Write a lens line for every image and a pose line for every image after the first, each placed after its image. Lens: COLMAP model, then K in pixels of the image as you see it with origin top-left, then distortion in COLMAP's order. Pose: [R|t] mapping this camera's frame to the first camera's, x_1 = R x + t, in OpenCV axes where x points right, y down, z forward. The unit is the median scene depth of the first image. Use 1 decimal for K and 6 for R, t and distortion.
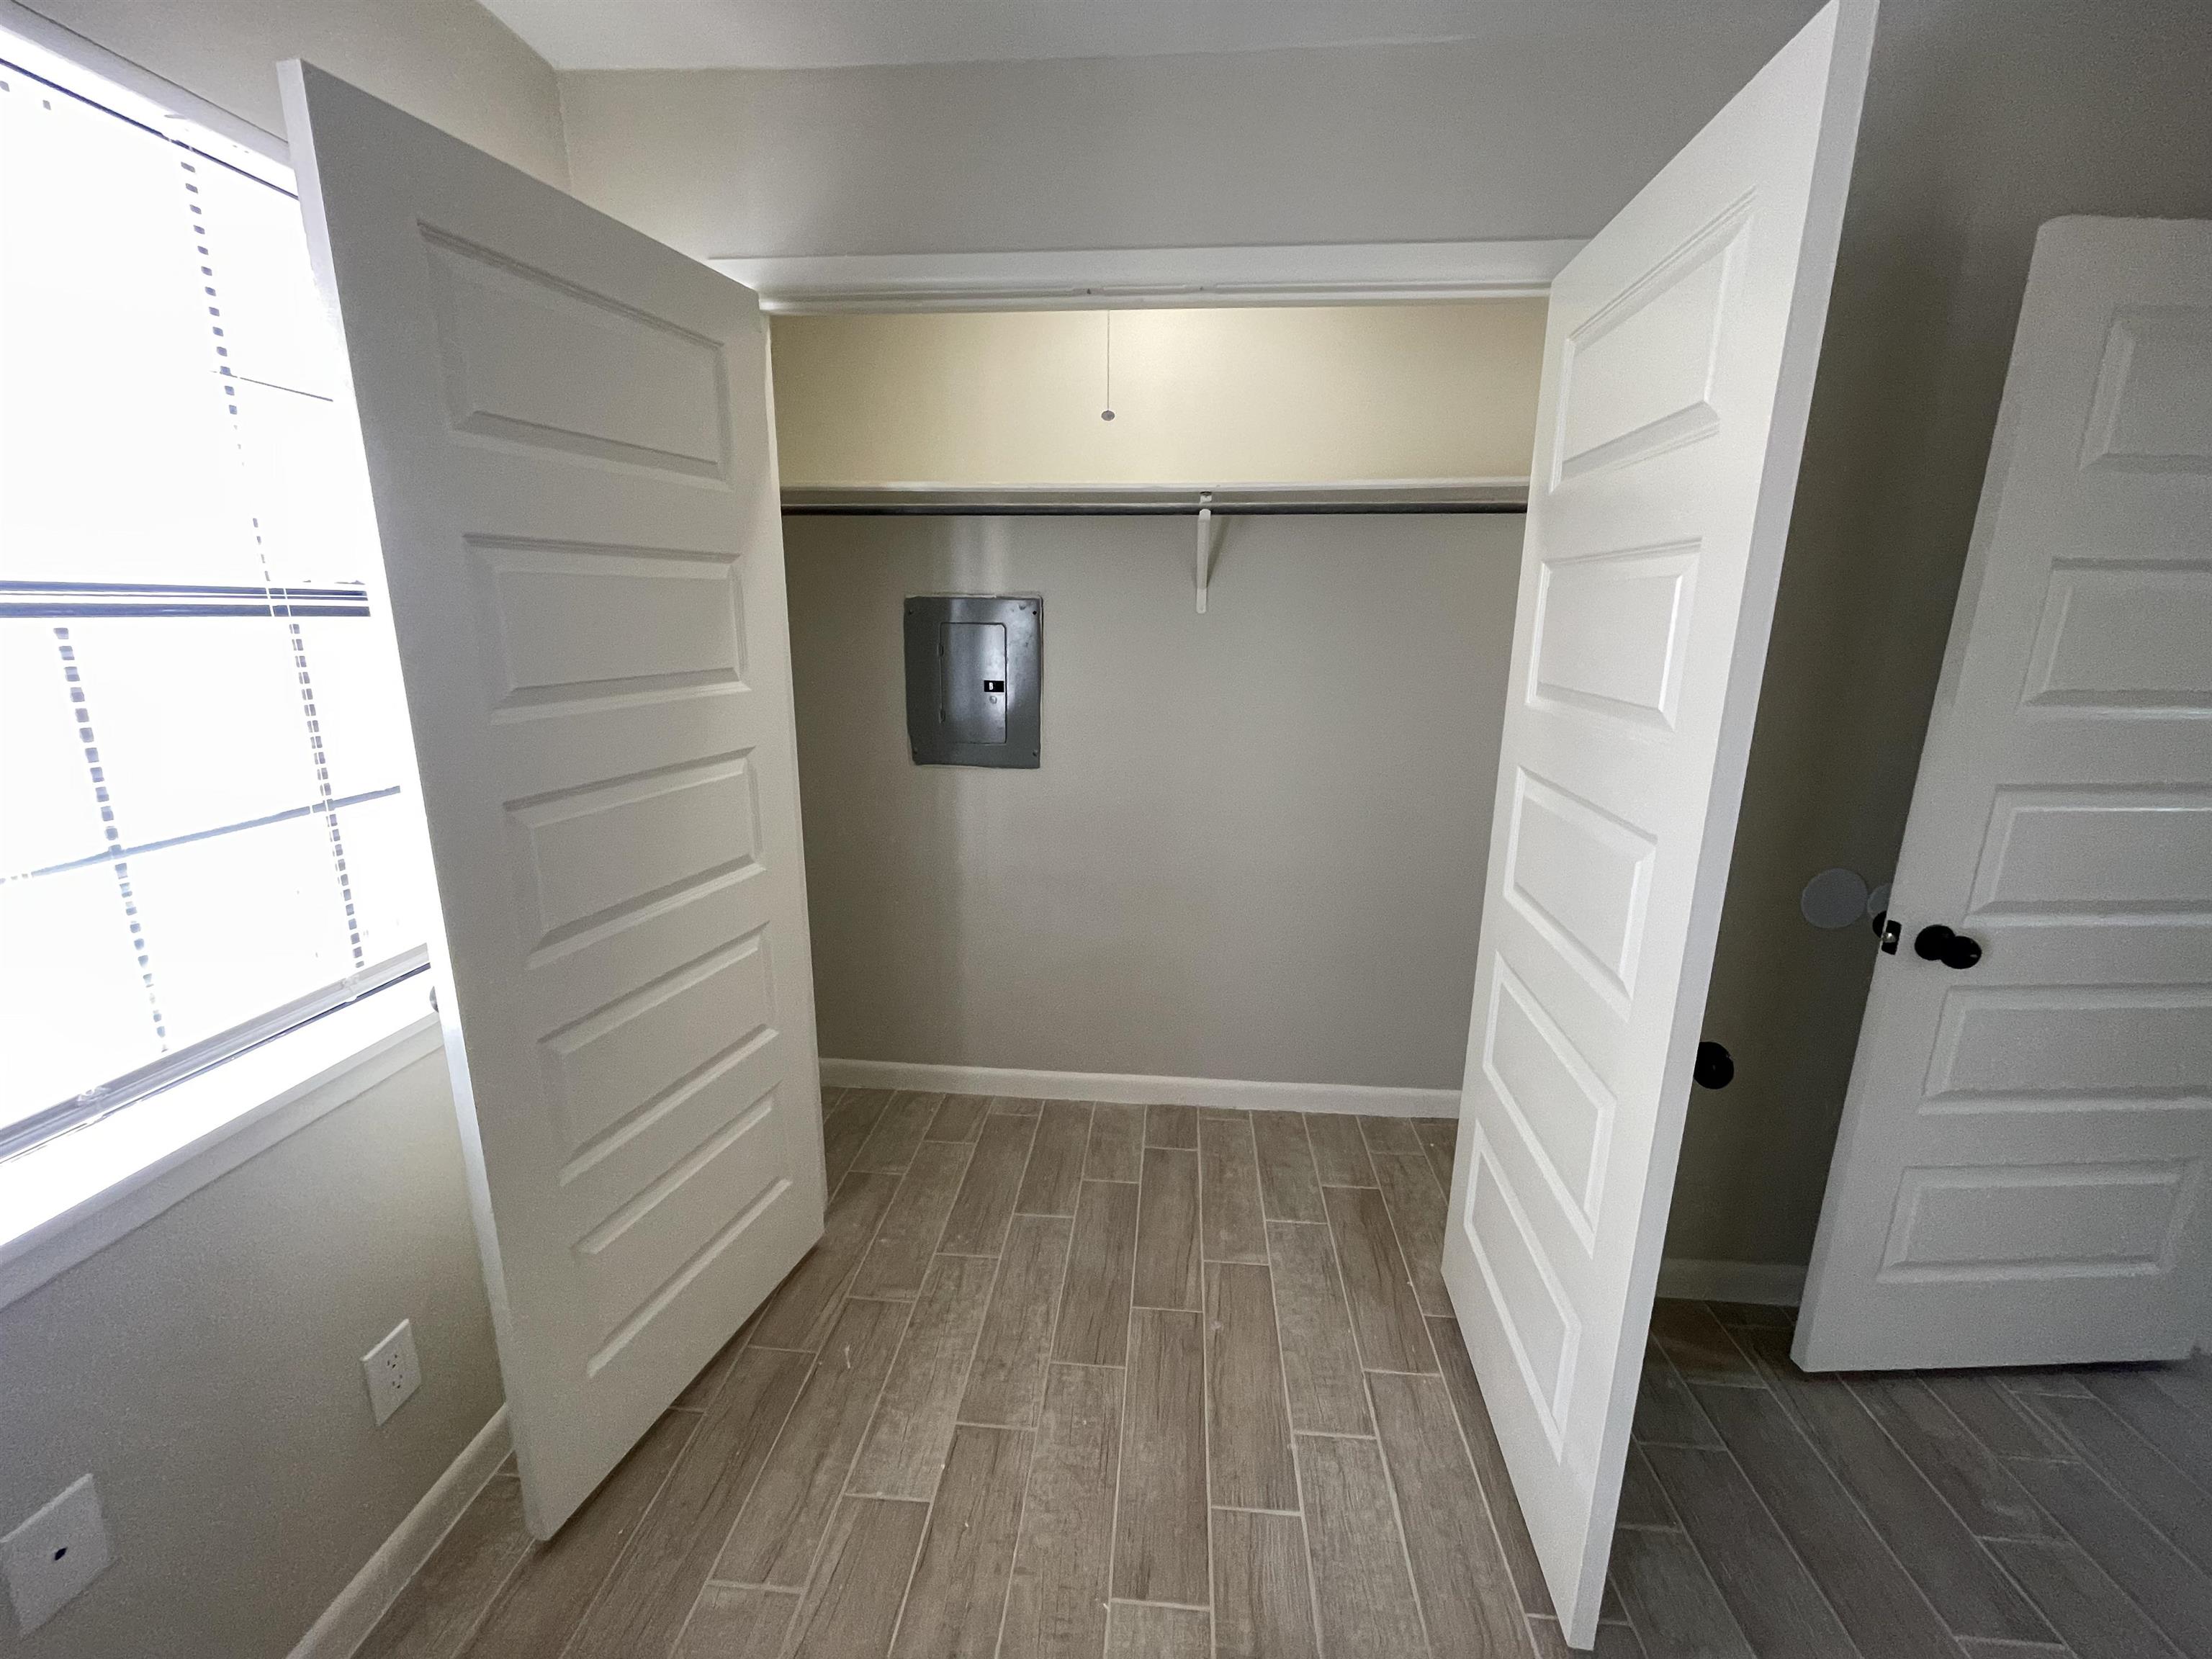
lens RADIAL K [[903.1, 0, 1106.0], [0, 903.1, 829.5], [0, 0, 1]] dist [-0.008270, 0.000110]
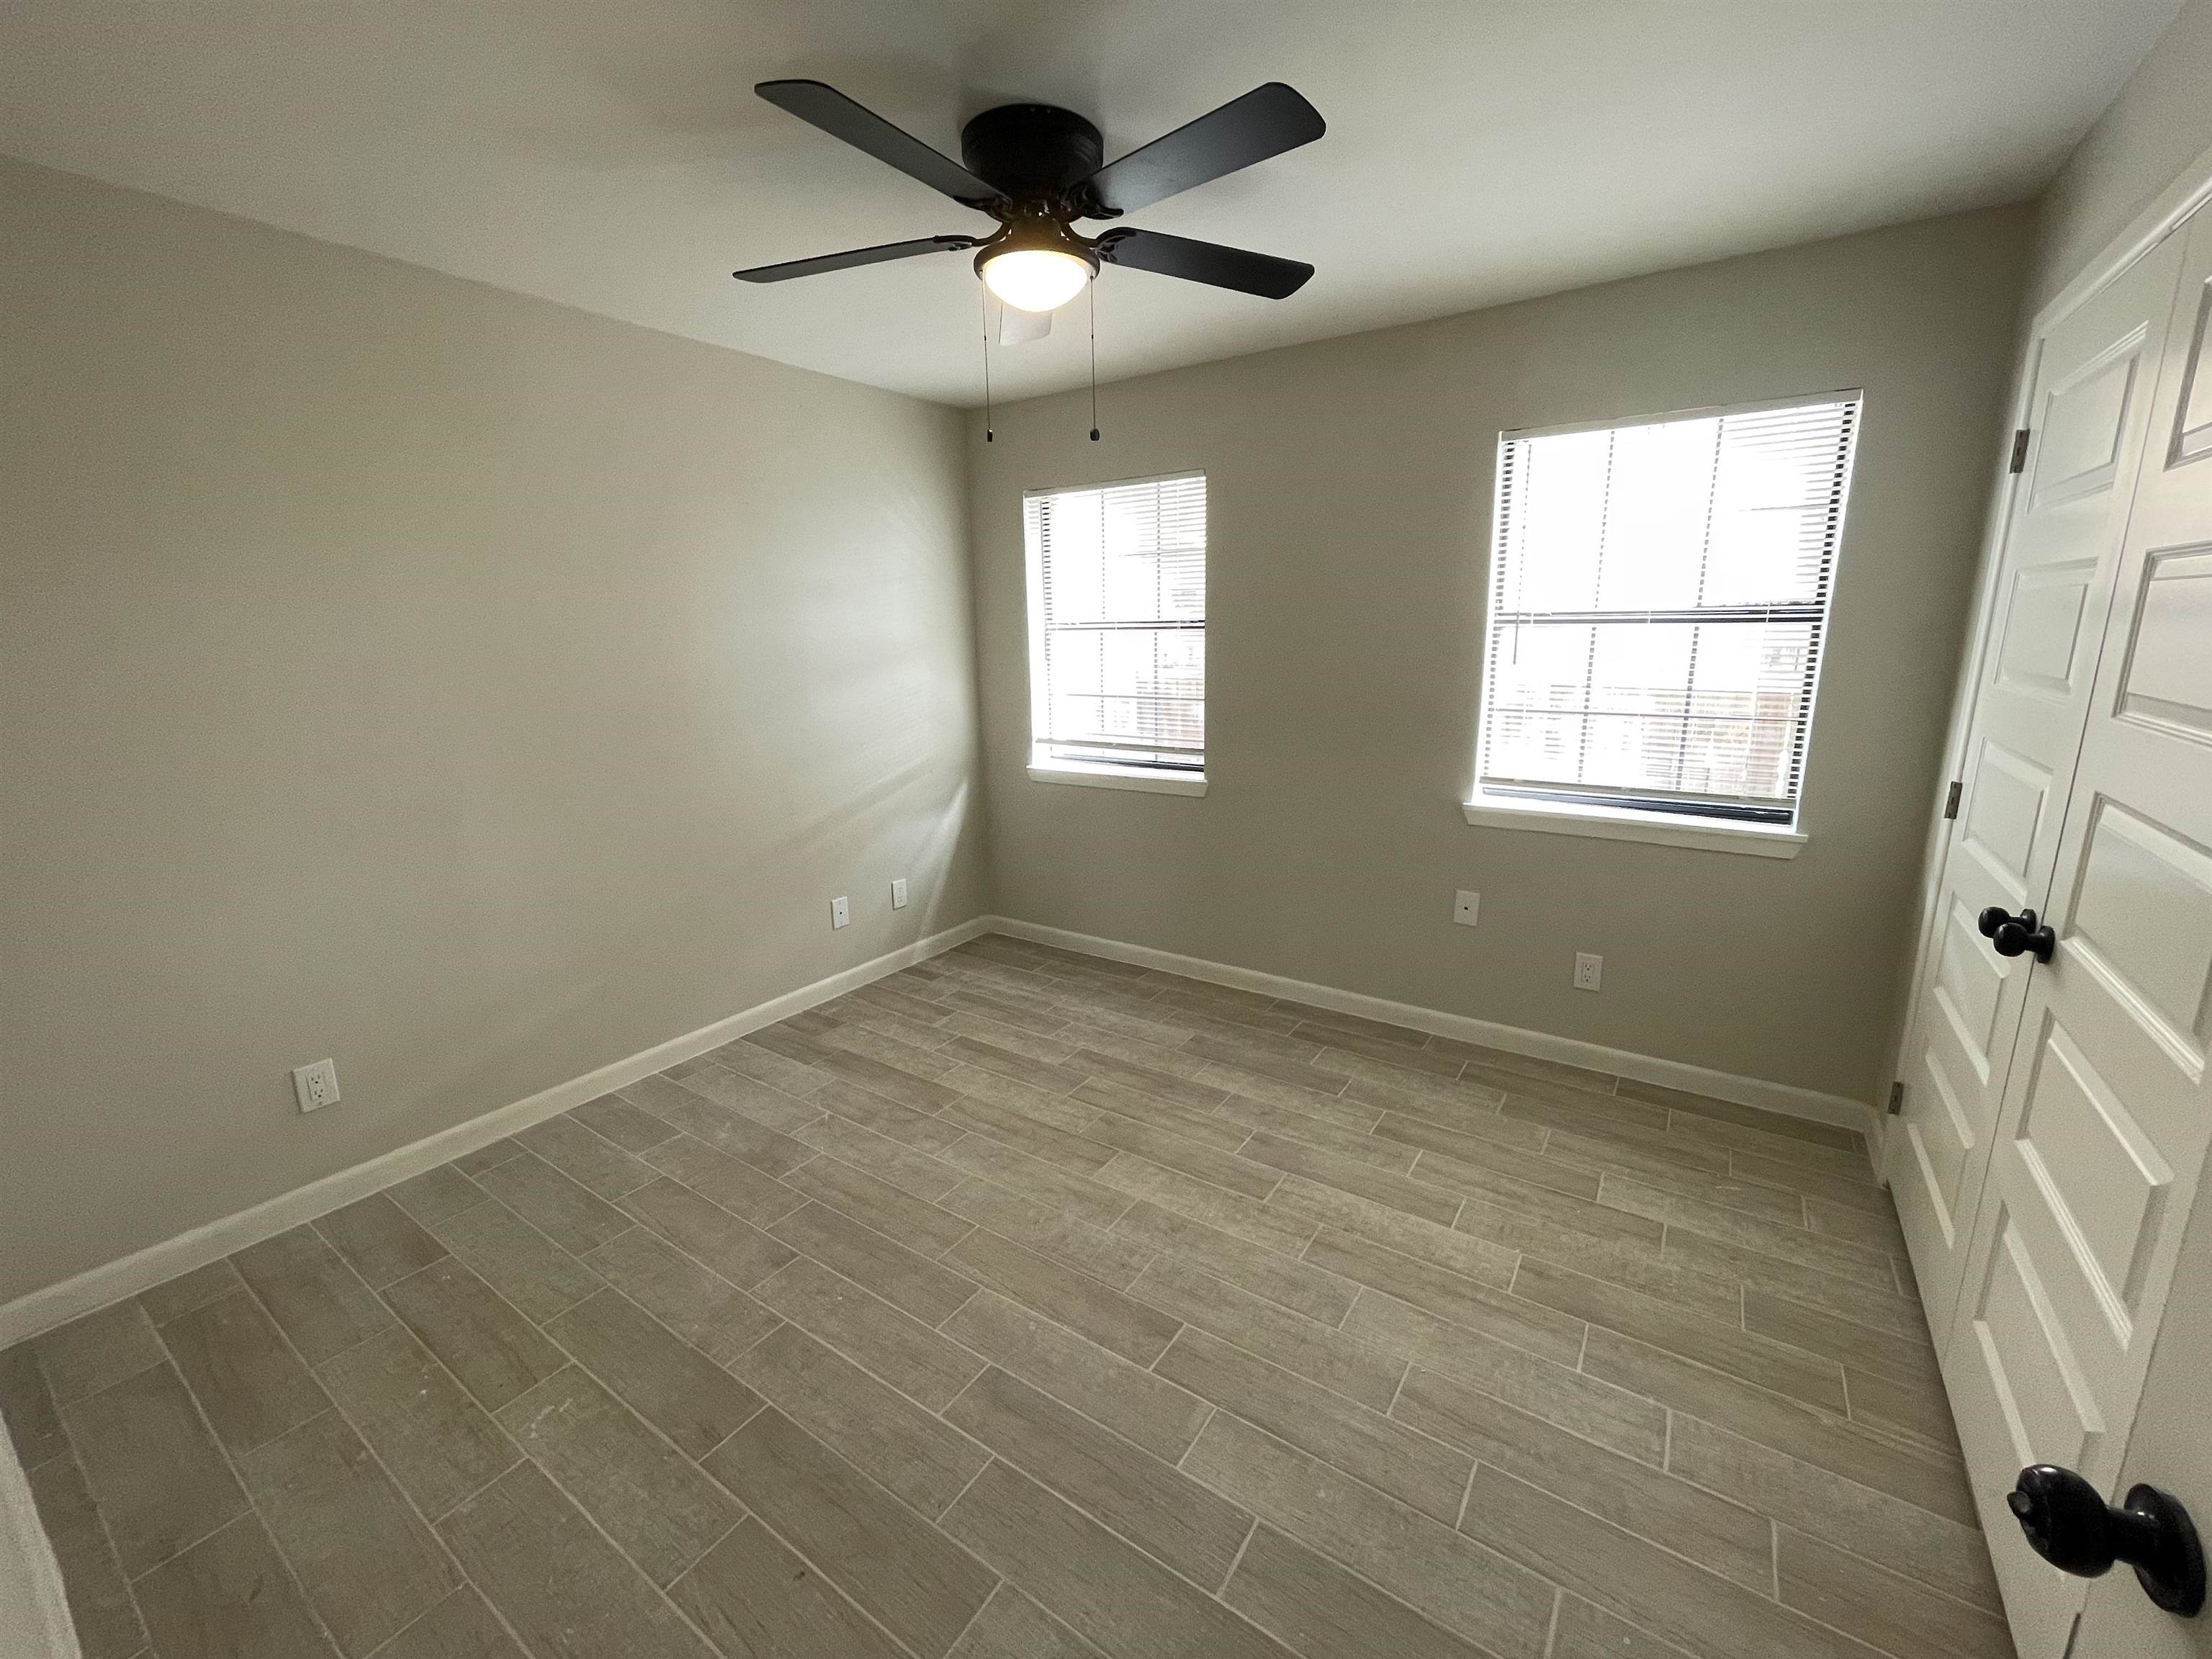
lens RADIAL K [[903.1, 0, 1106.0], [0, 903.1, 829.5], [0, 0, 1]] dist [-0.008270, 0.000110]
pose [[-0.486931, 0.204765, -0.849099, 1.472720], [-0.199191, 0.920482, 0.336209, -0.200321], [0.850424, 0.332843, -0.407424, 0.739388]]
